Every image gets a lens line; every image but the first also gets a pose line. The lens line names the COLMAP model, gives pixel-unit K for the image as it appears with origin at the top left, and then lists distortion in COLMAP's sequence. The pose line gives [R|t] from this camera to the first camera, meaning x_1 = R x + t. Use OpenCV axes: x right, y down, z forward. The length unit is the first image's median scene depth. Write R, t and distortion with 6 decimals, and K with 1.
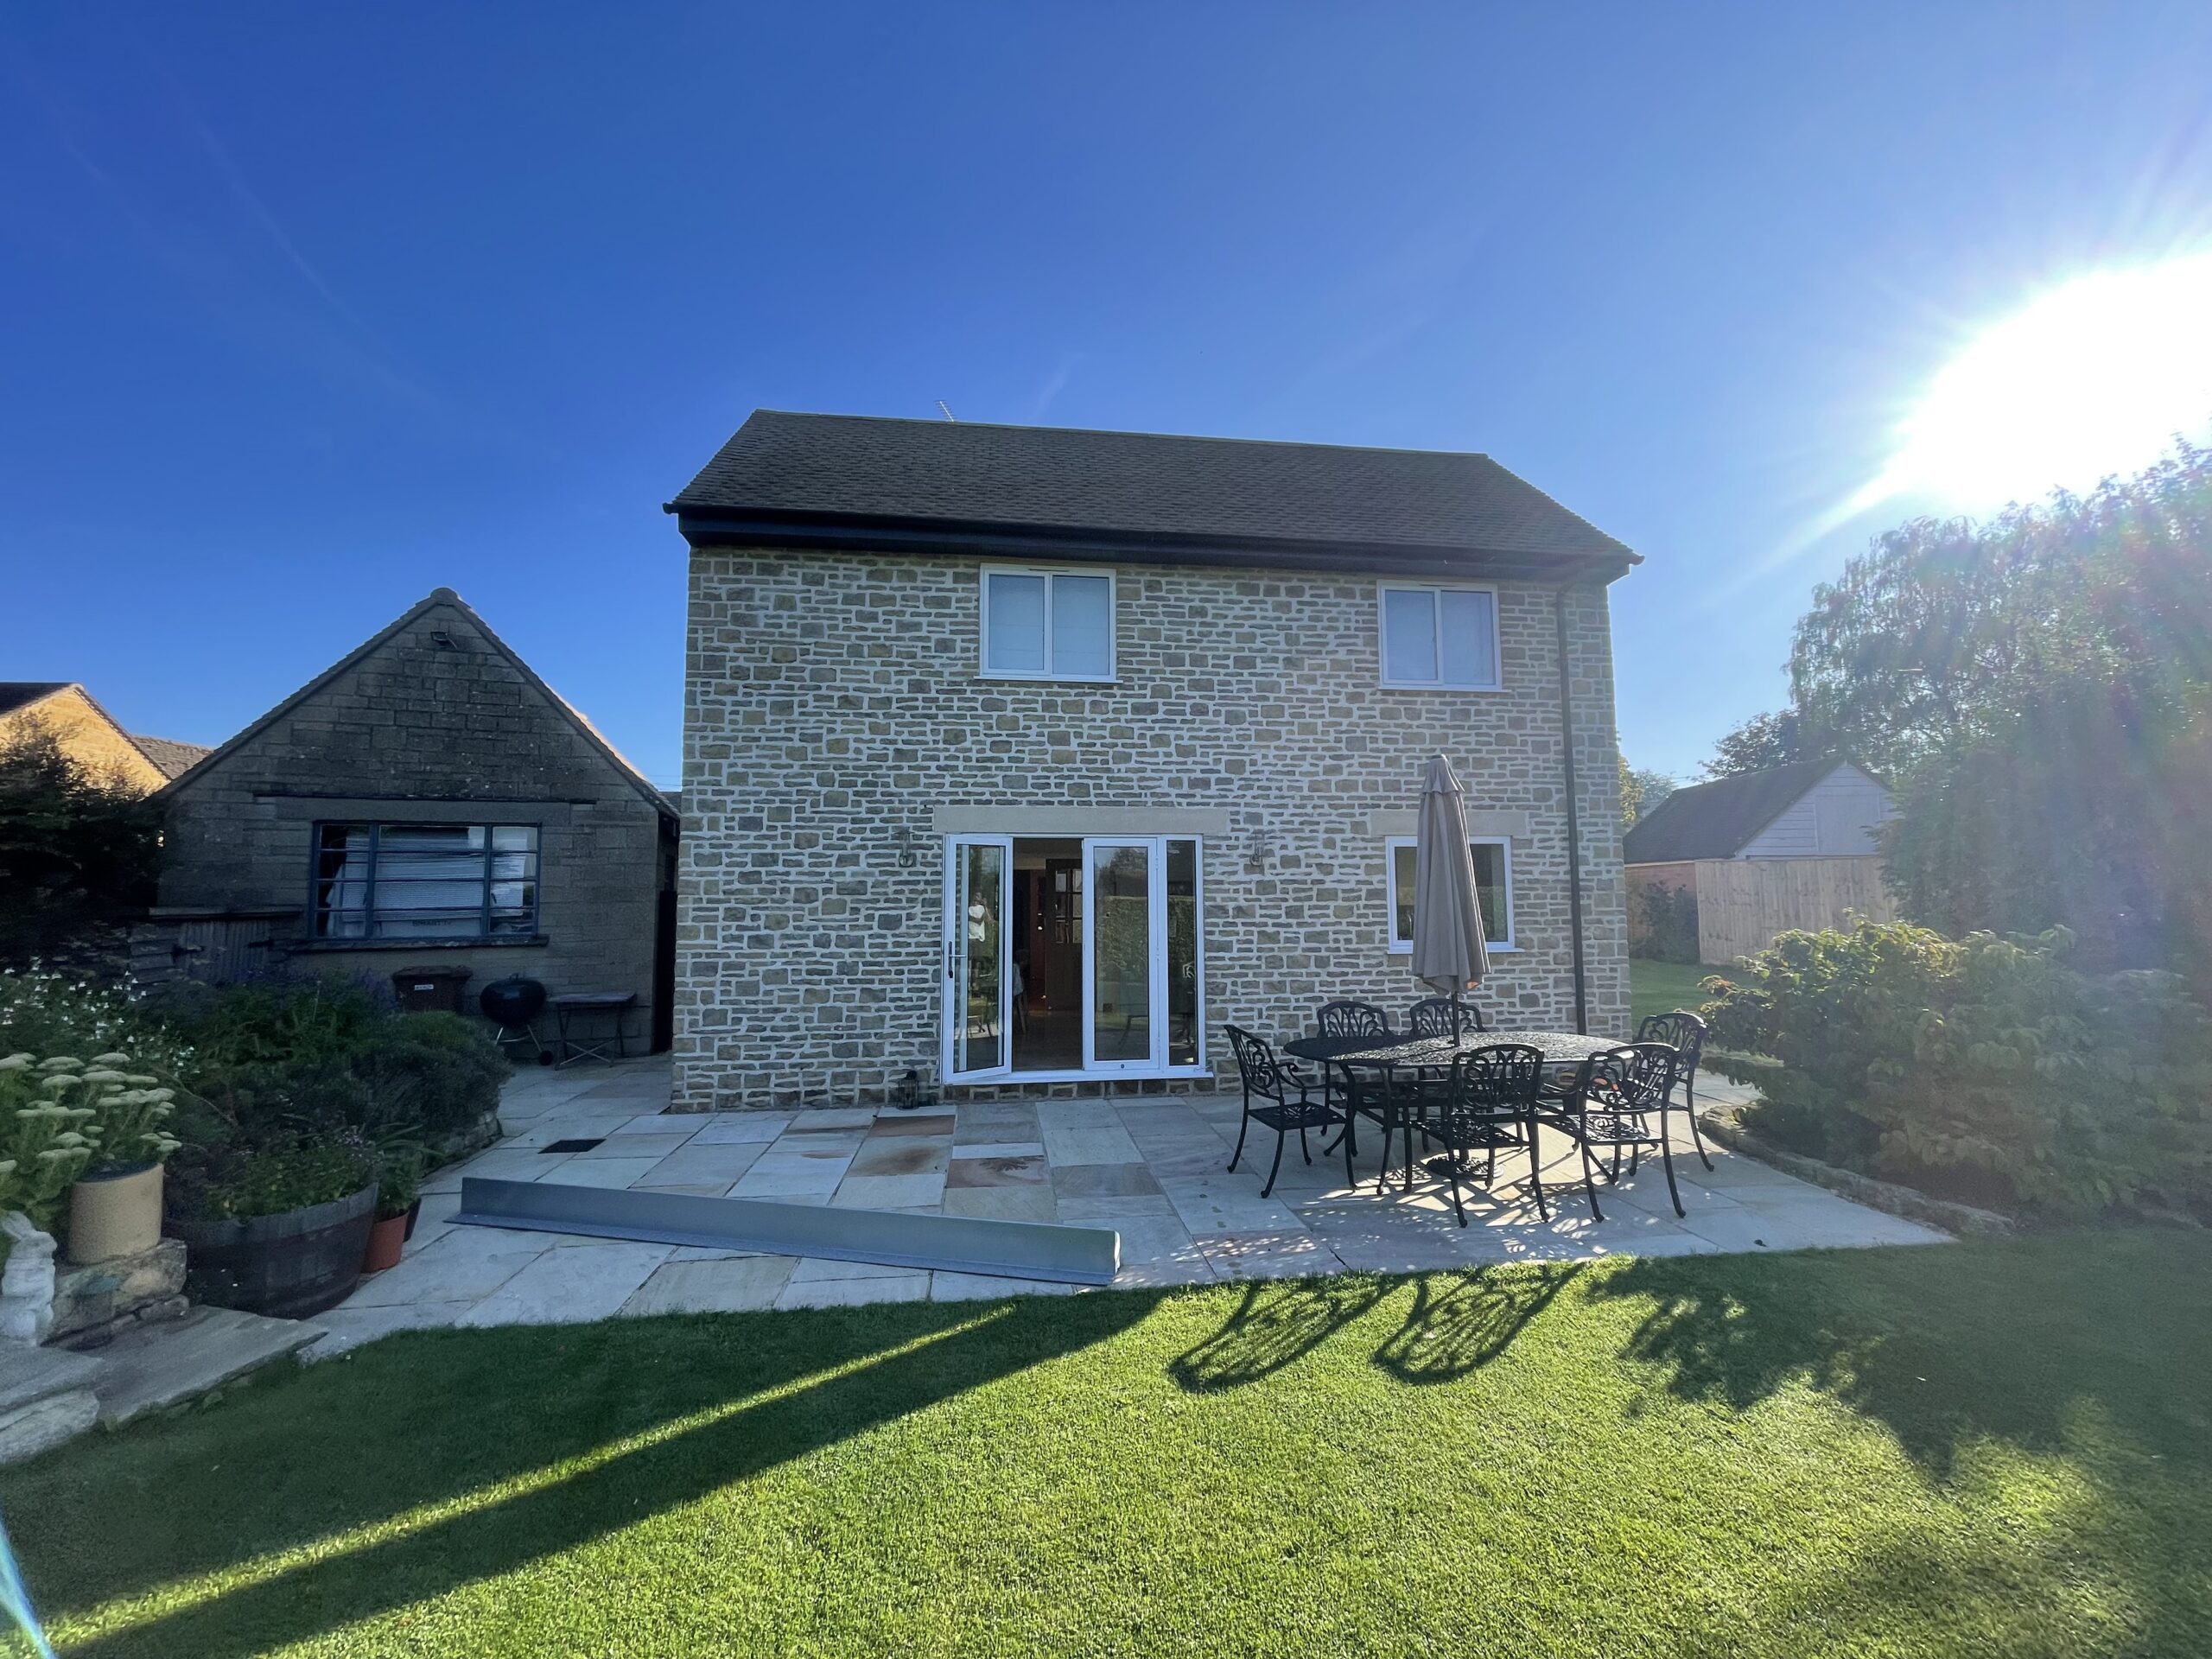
lens RADIAL K [[841.9, 0, 1099.0], [0, 841.9, 826.1], [0, 0, 1]] dist [0.022114, -0.000056]
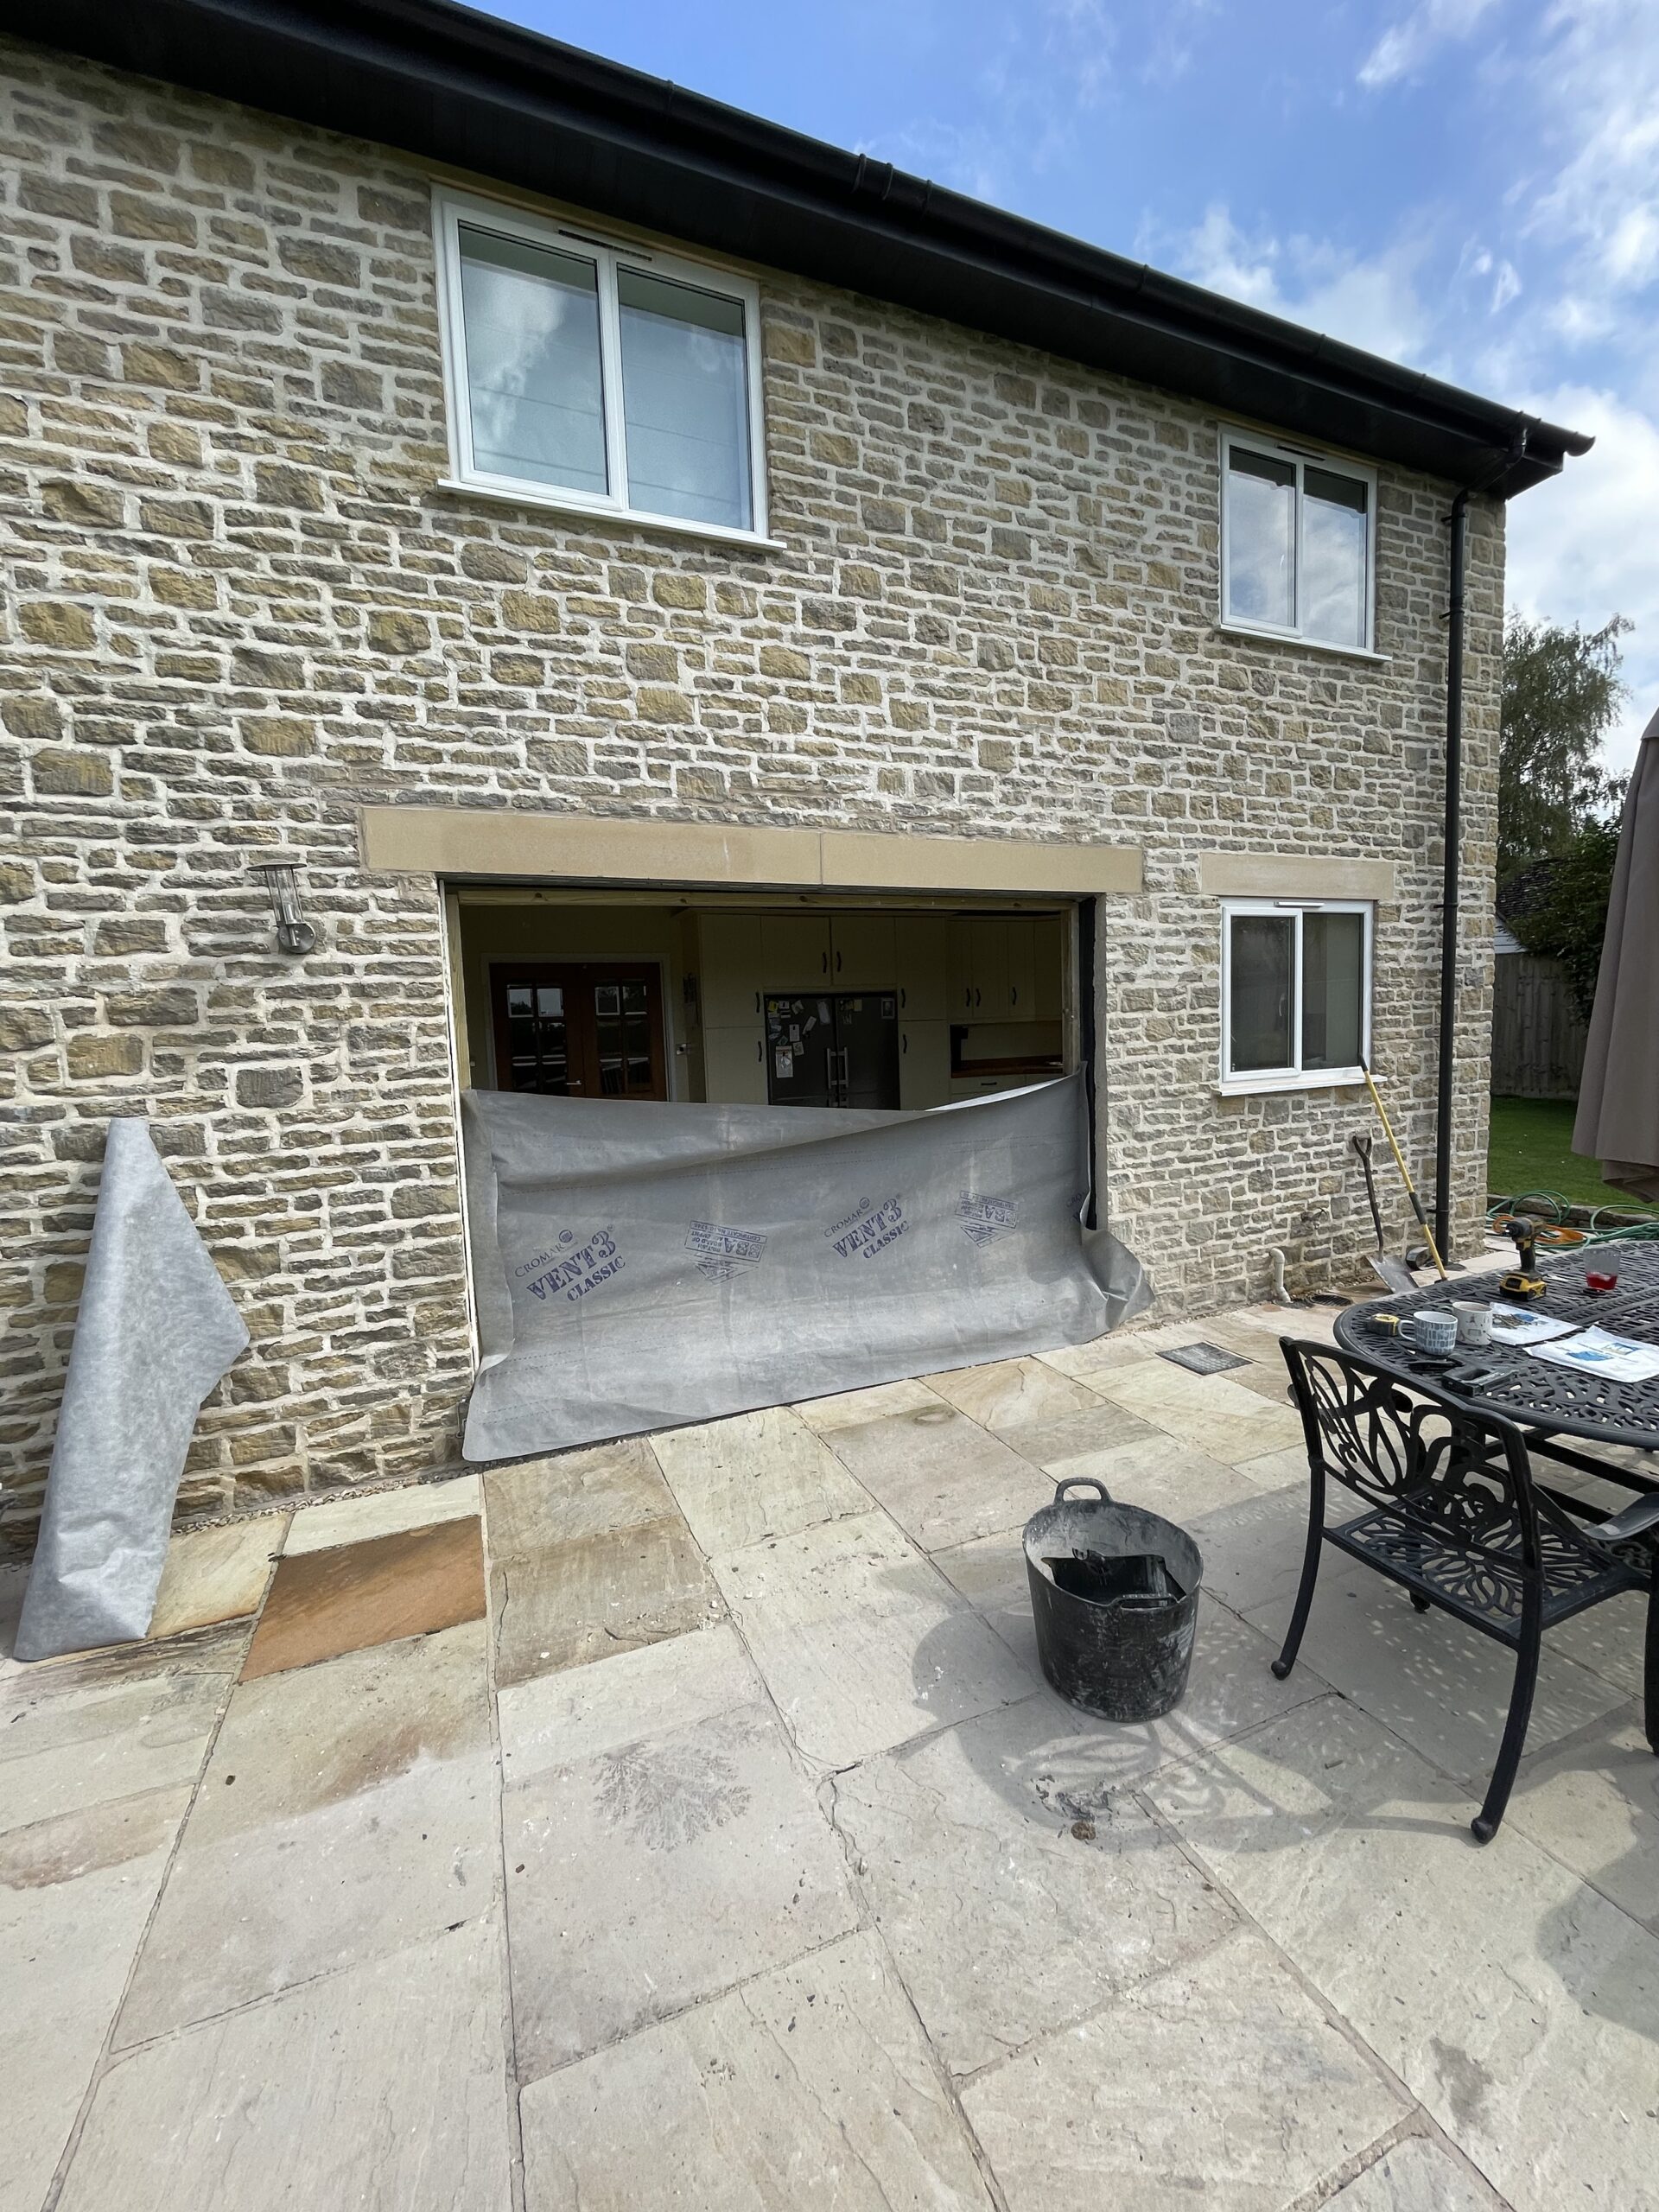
lens RADIAL K [[884.0, 0, 833.8], [0, 884.0, 1101.7], [0, 0, 1]] dist [-0.017737, 0.008478]
pose [[0.963063, -0.053955, 0.263816, -0.090085], [0.008219, 0.985153, 0.171479, 0.046070], [-0.269151, -0.162977, 0.949208, 0.486602]]
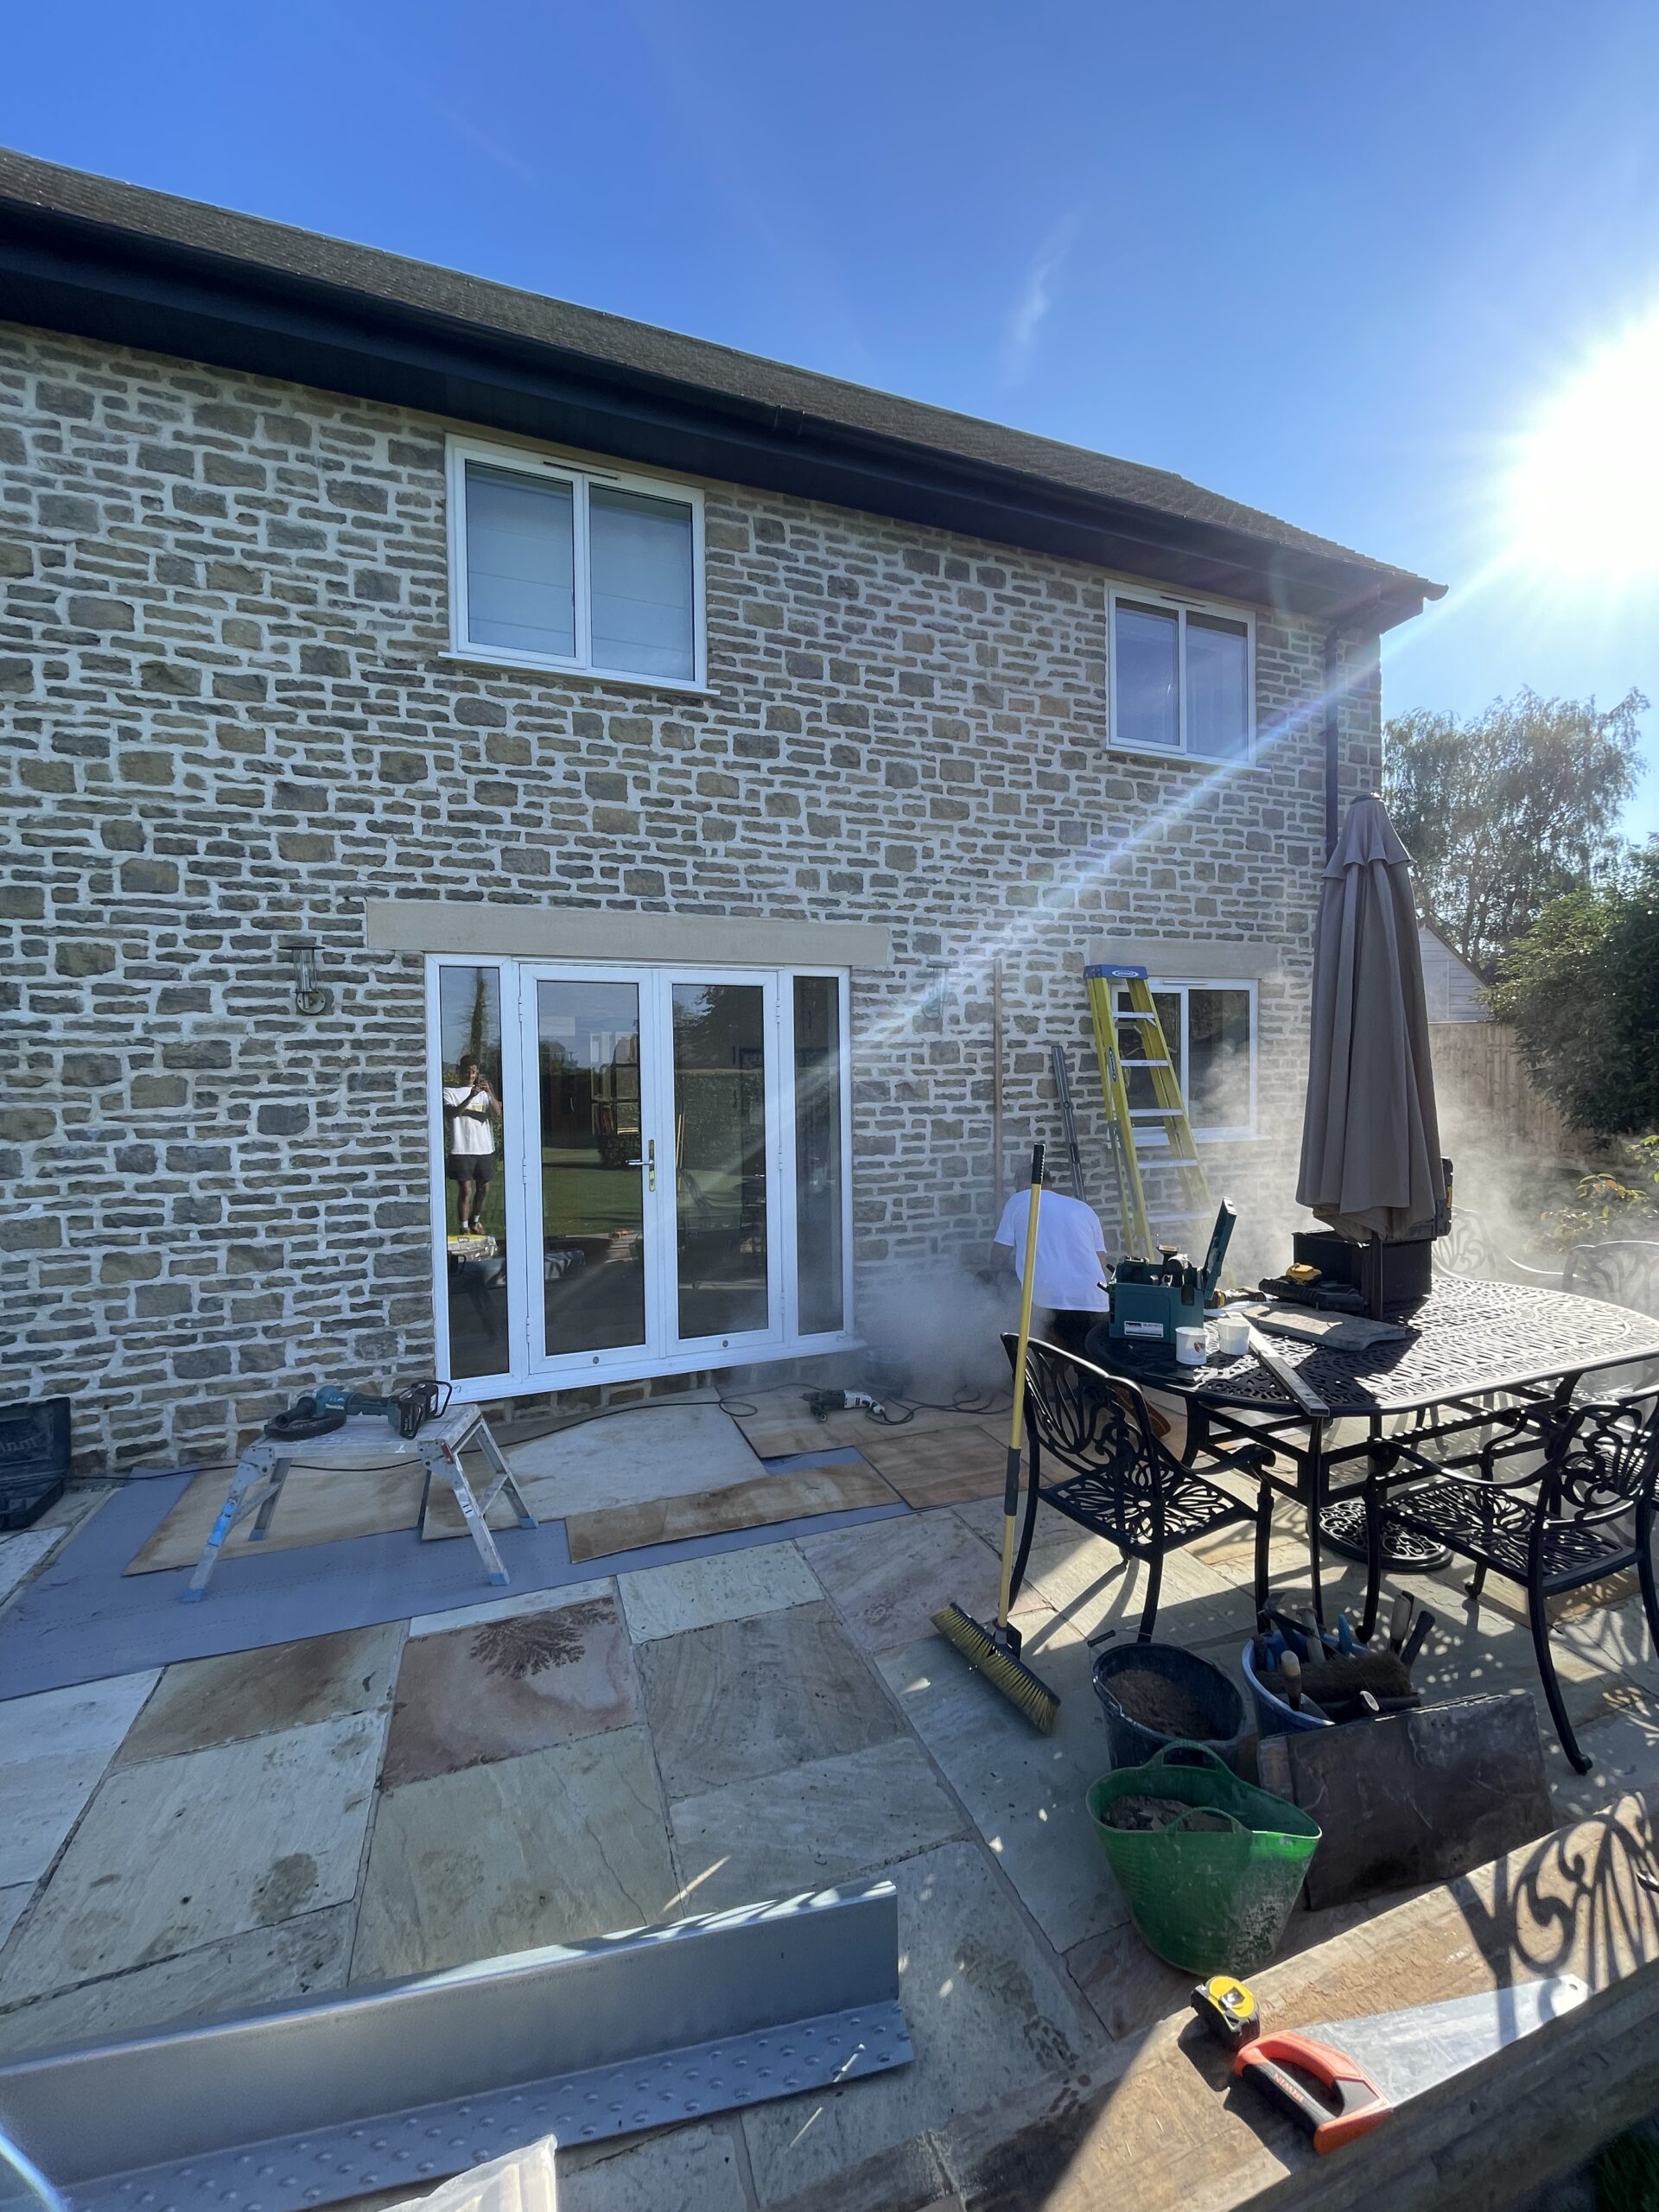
lens RADIAL K [[884.0, 0, 833.8], [0, 884.0, 1101.7], [0, 0, 1]] dist [-0.017737, 0.008478]
pose [[0.972652, -0.016182, 0.231701, -0.039308], [-0.011300, 0.993092, 0.116796, 0.033092], [-0.231991, -0.116220, 0.965750, 0.373011]]
